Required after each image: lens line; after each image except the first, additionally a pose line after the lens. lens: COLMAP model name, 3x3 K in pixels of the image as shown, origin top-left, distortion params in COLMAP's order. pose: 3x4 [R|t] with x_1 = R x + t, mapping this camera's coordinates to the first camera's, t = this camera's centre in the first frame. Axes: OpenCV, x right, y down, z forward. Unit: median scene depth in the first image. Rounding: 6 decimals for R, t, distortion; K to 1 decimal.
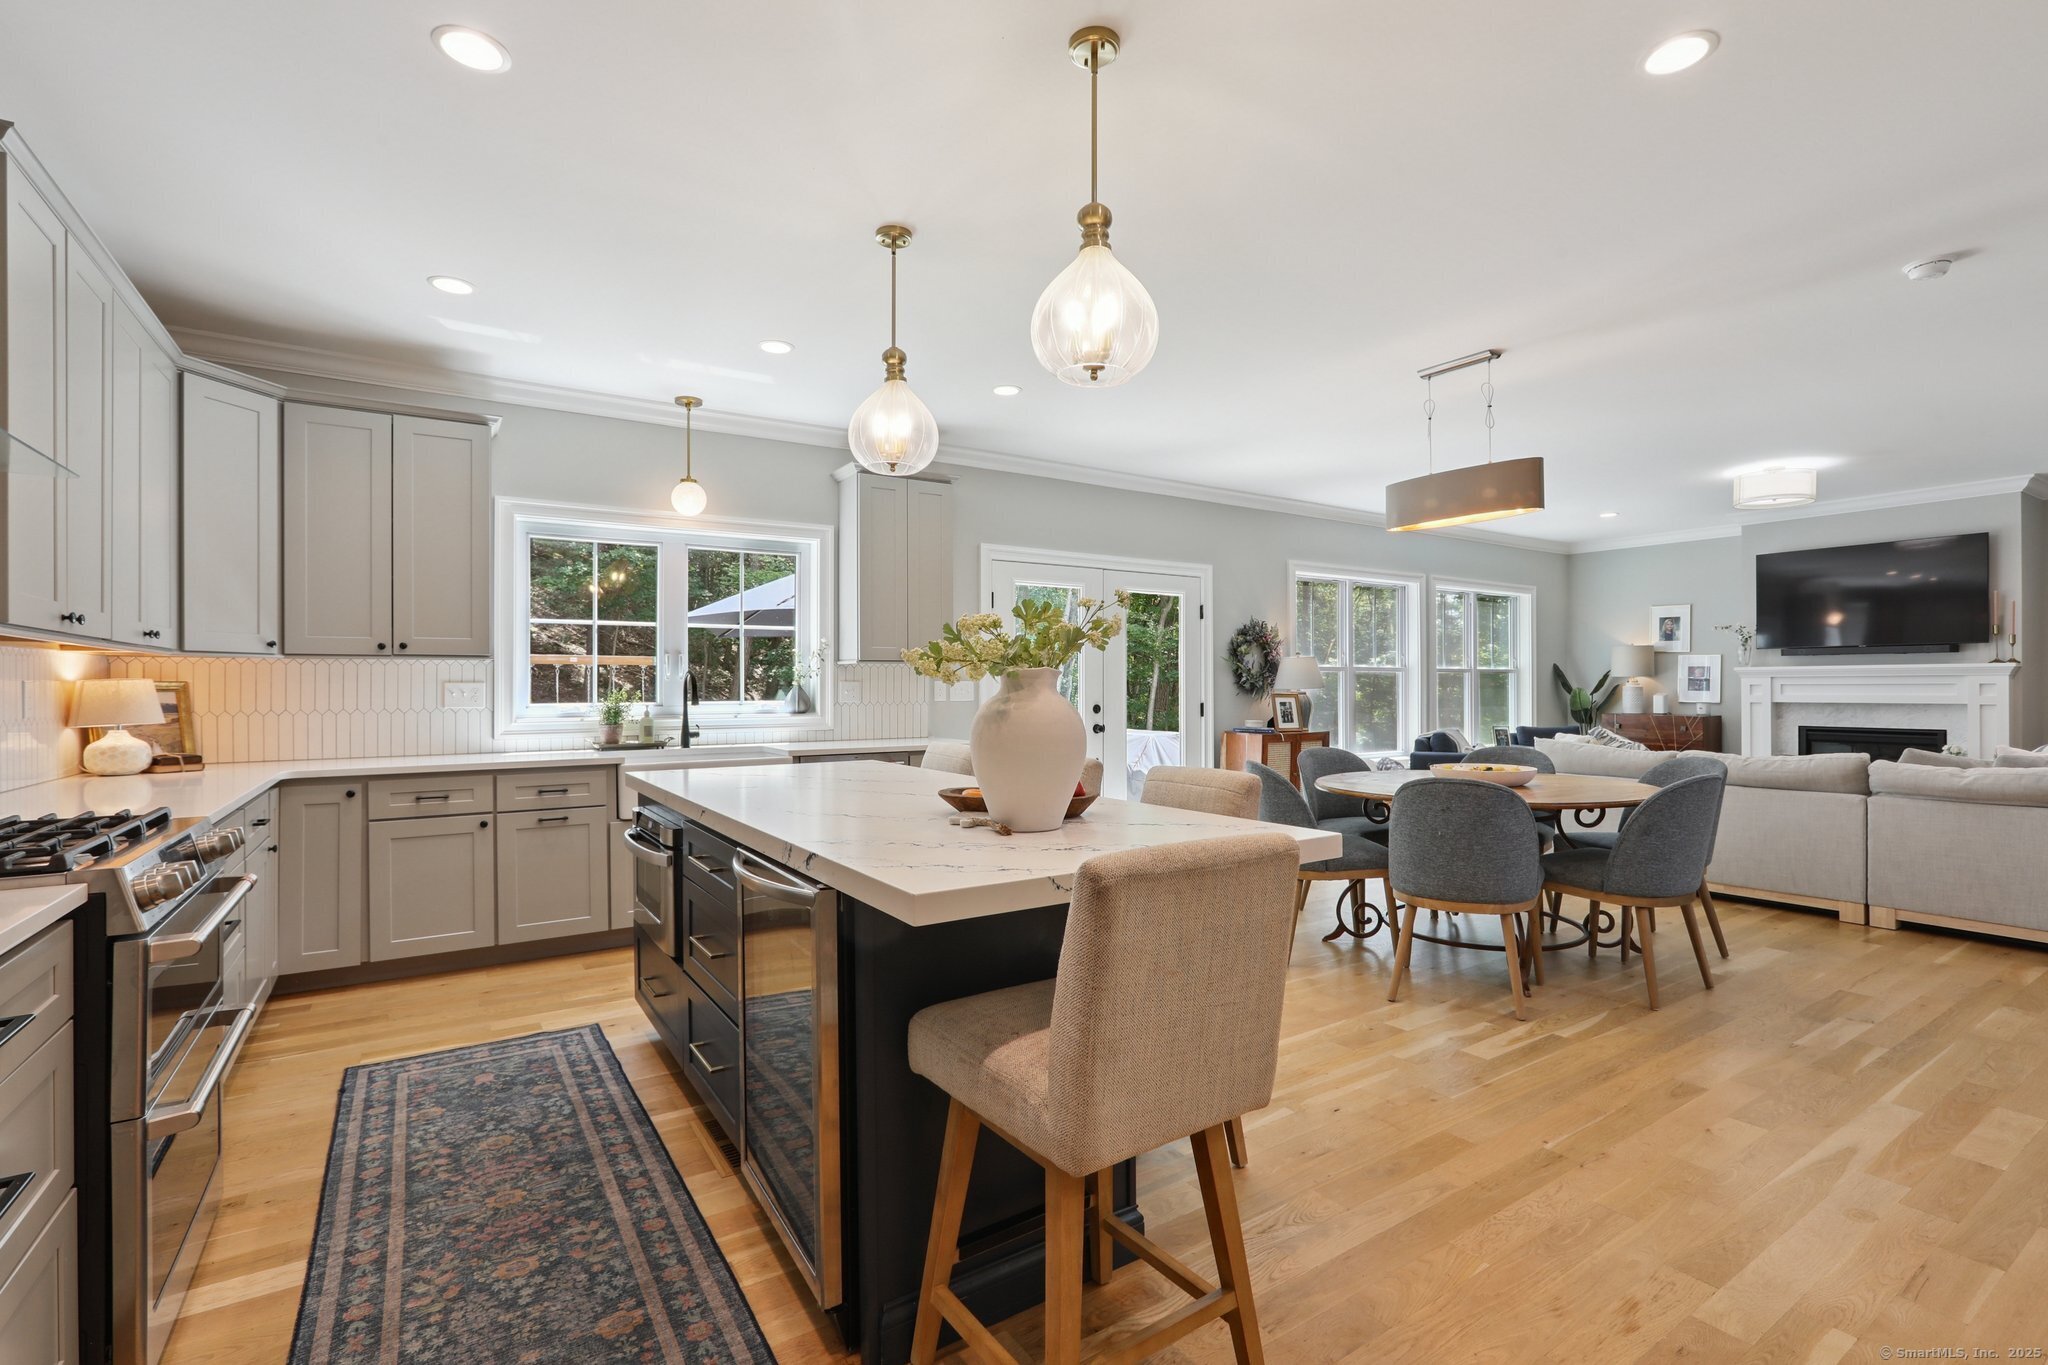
lens RADIAL K [[932.3, 0, 1029.0], [0, 932.3, 685.9], [0, 0, 1]] dist [-0.046439, 0.016837]
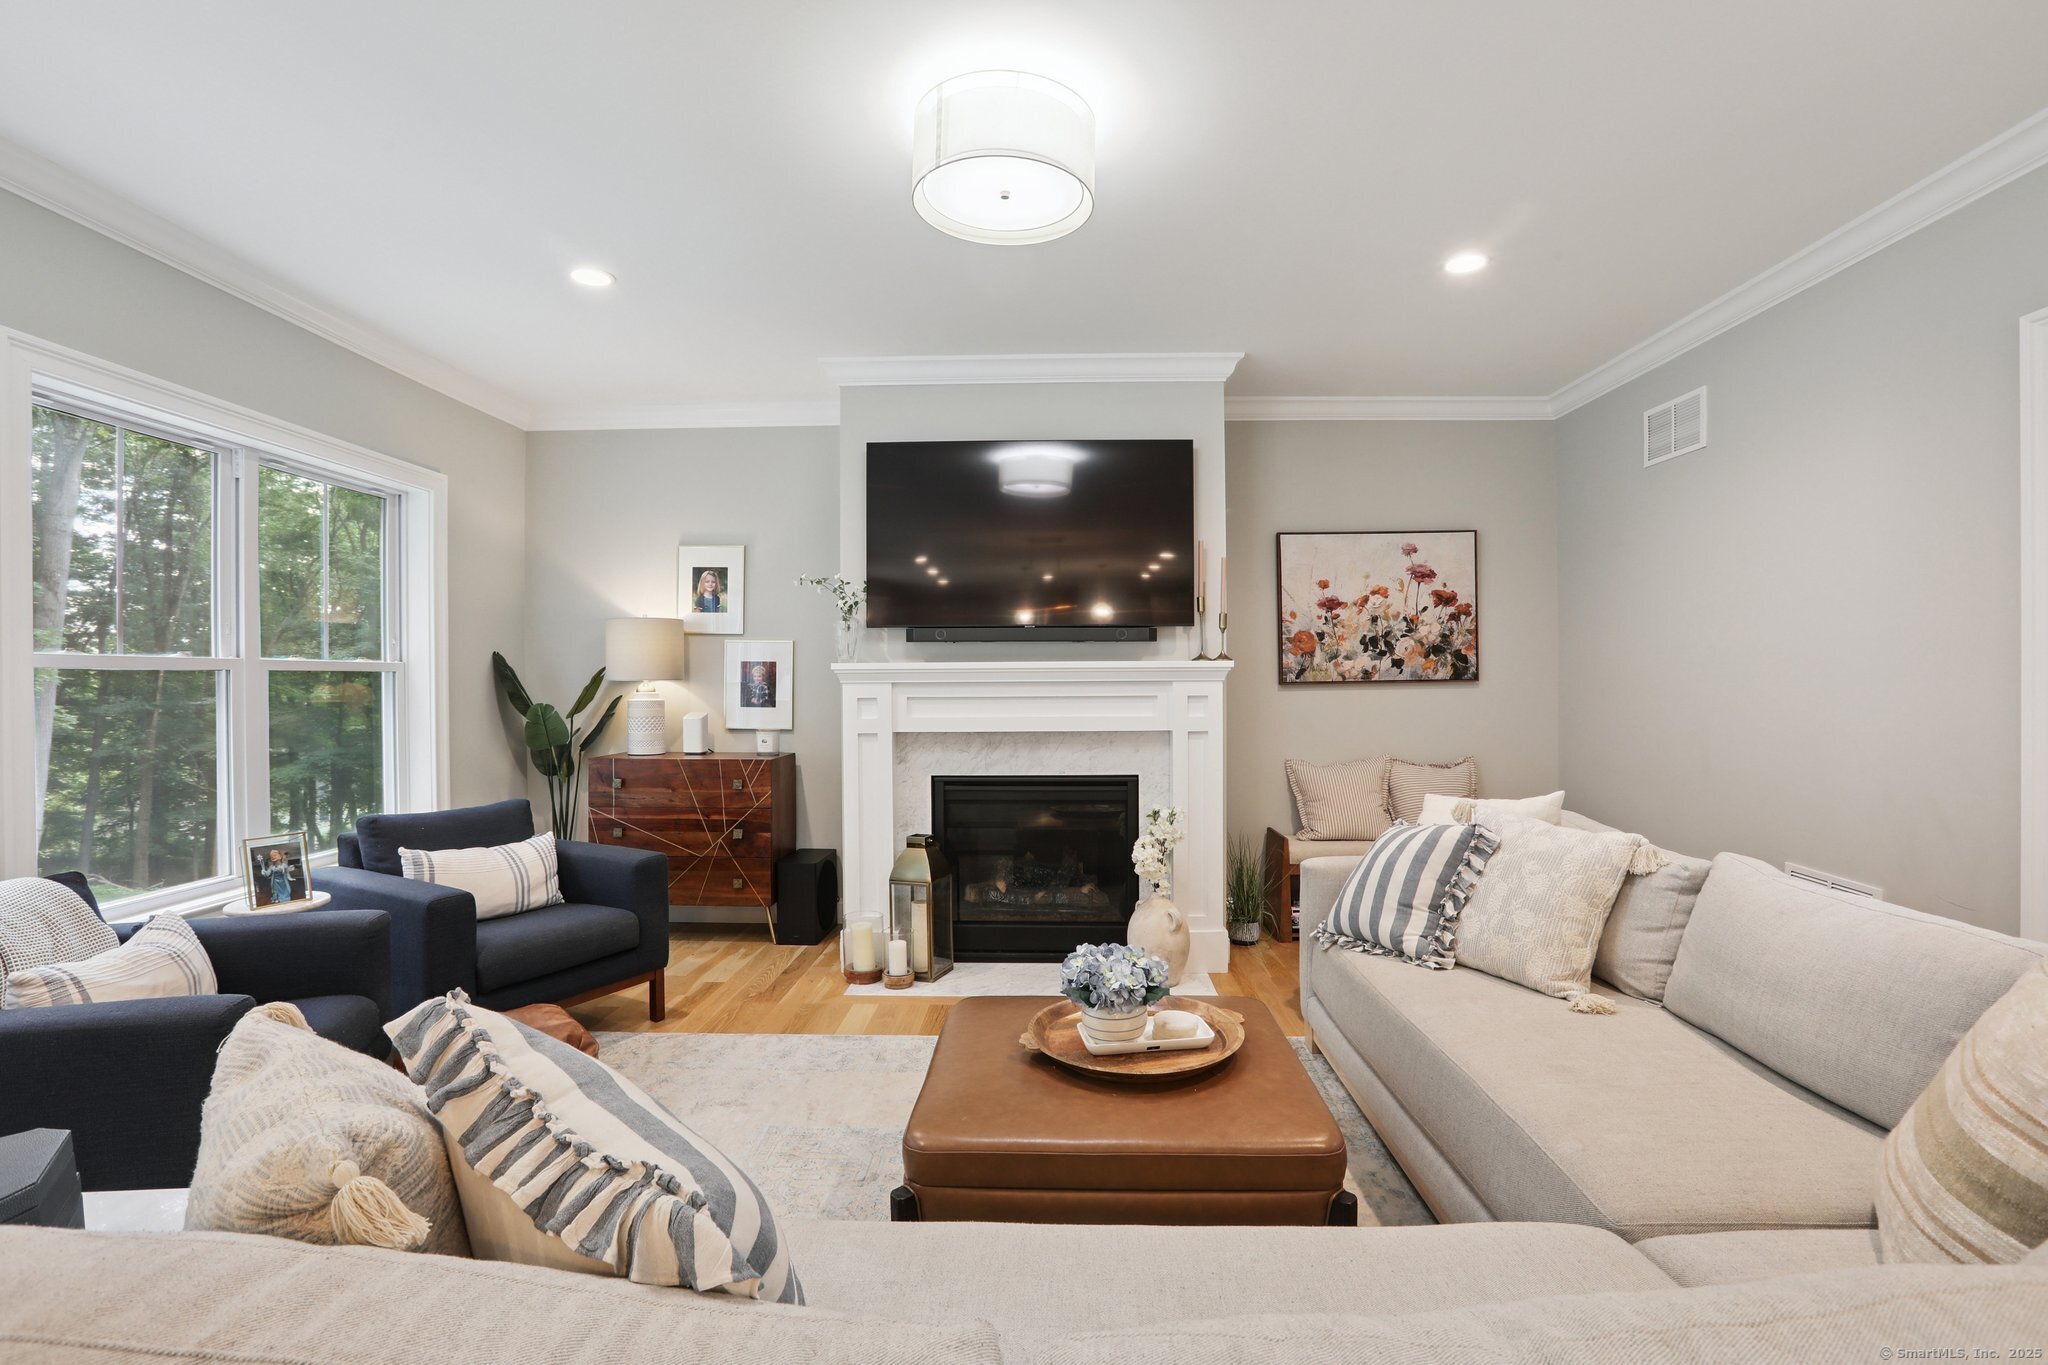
lens RADIAL K [[932.3, 0, 1029.0], [0, 932.3, 685.9], [0, 0, 1]] dist [-0.046439, 0.016837]
pose [[0.577100, -0.006019, 0.816651, 0.486385], [0.001818, 0.999980, 0.006086, -0.012385], [-0.816671, -0.002027, 0.577100, 0.713971]]
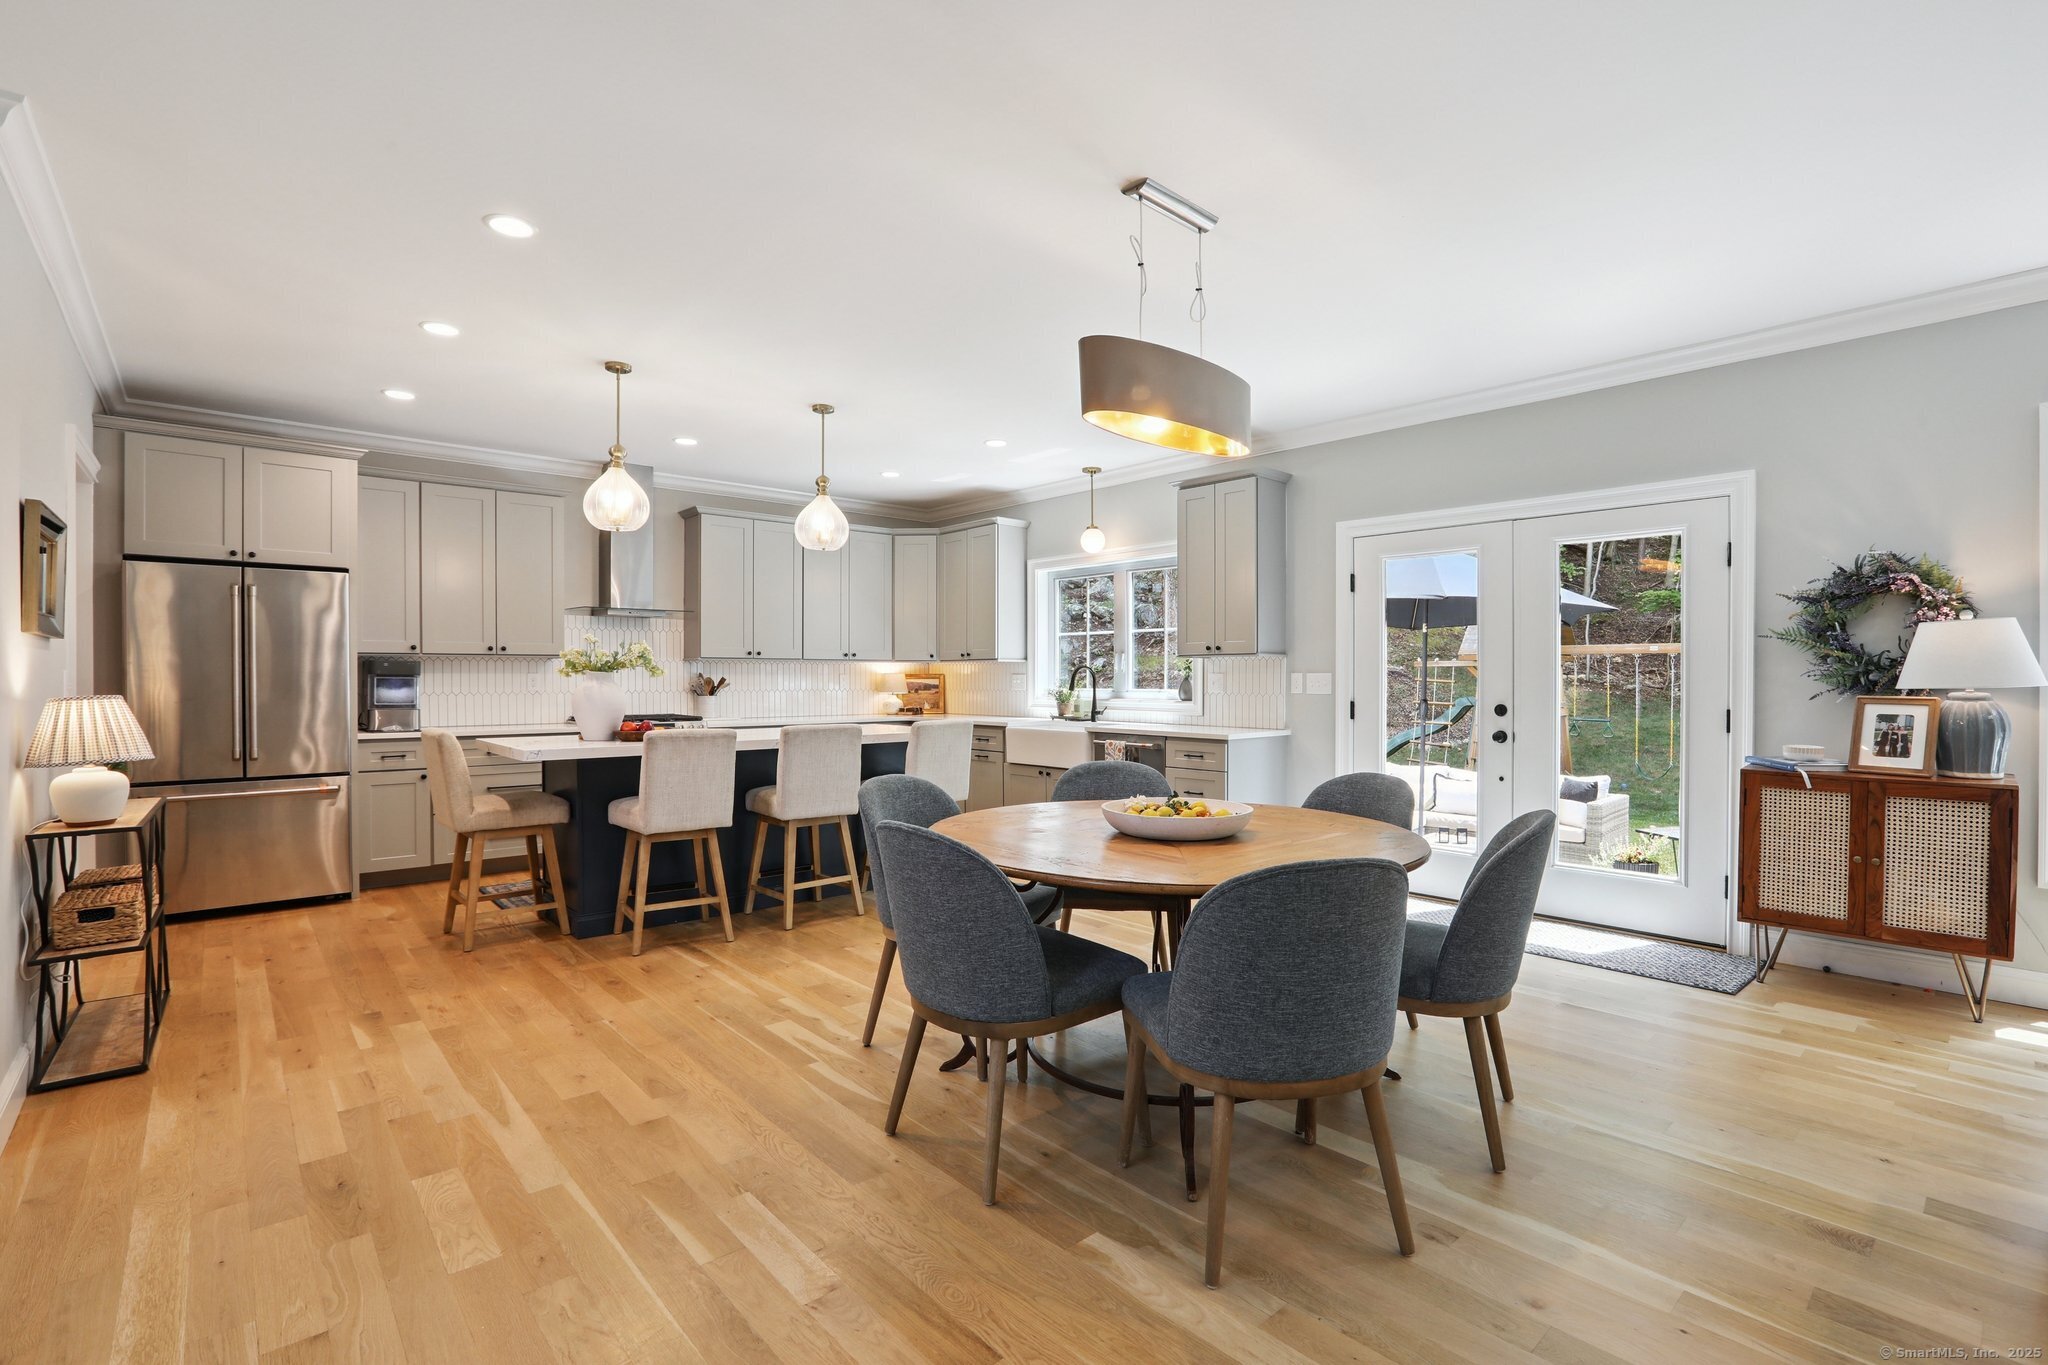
lens RADIAL K [[932.3, 0, 1029.0], [0, 932.3, 685.9], [0, 0, 1]] dist [-0.046439, 0.016837]
pose [[0.156583, 0.014144, -0.987564, 0.702431], [0.001088, 0.999894, 0.014493, -0.005218], [0.987664, -0.003344, 0.156551, 0.492006]]
